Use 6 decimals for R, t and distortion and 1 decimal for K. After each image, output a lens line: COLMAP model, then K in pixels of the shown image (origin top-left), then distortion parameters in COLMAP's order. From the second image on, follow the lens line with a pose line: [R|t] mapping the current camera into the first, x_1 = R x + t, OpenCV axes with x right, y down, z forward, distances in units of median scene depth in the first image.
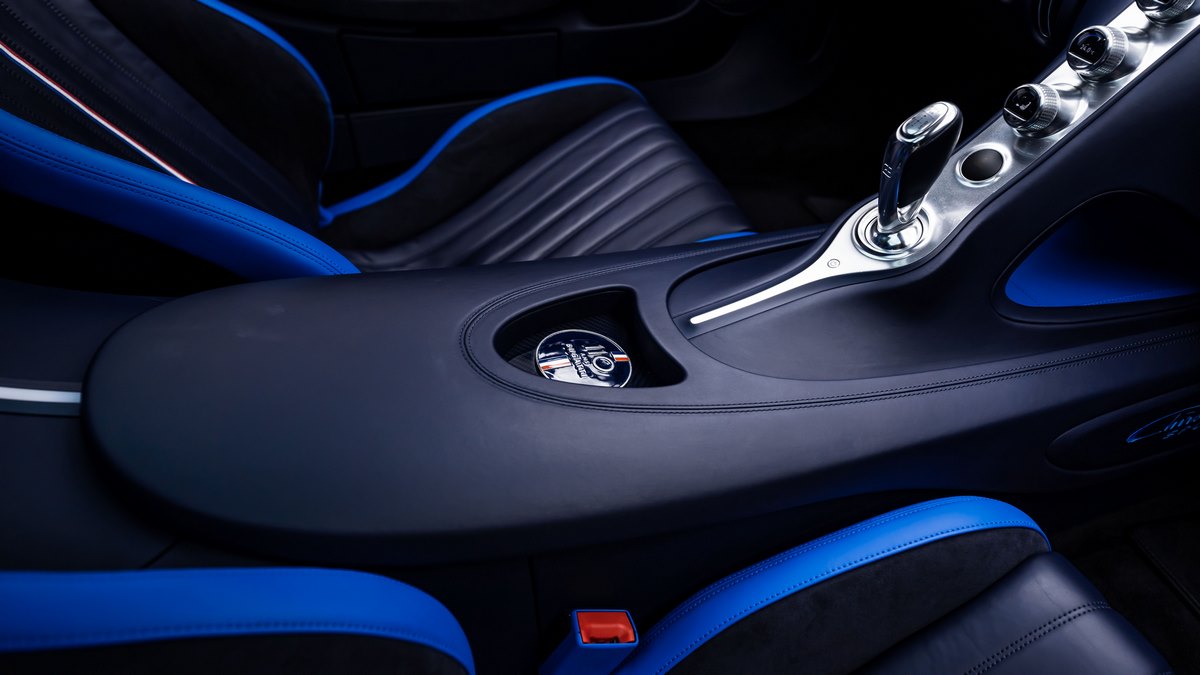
lens RADIAL K [[781.3, 0, 600.0], [0, 781.3, 337.5], [0, 0, 1]] dist [0.021145, 0.003232]
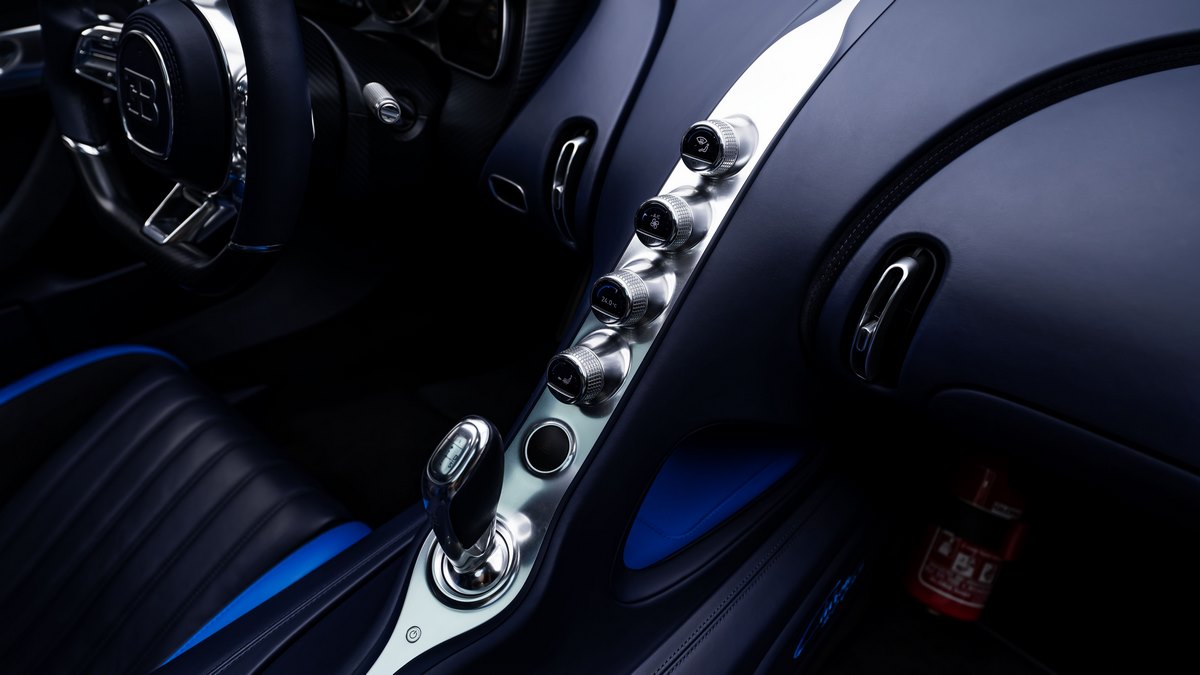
lens RADIAL K [[750.3, 0, 616.7], [0, 750.3, 342.6], [0, 0, 1]] dist [0.000391, -0.001021]
pose [[0.864613, -0.295110, 0.406638, 0.263379], [0.333061, 0.942597, -0.024099, -0.281967], [-0.376184, 0.156272, 0.913271, 0.249475]]
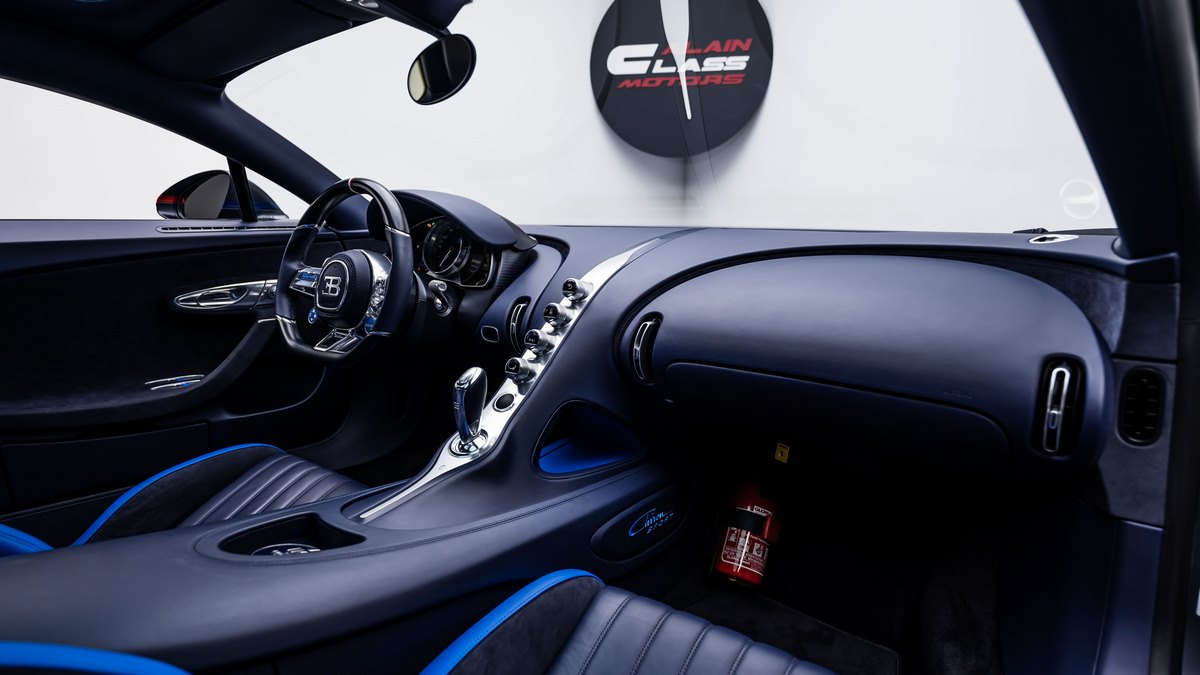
lens RADIAL K [[646.2, 0, 600.0], [0, 646.2, 337.5], [0, 0, 1]] dist [-0.001249, -0.000317]
pose [[0.838903, -0.090770, 0.536659, -0.134896], [0.361594, 0.829898, -0.424874, 0.384736], [-0.406806, 0.550481, 0.729026, -0.294280]]
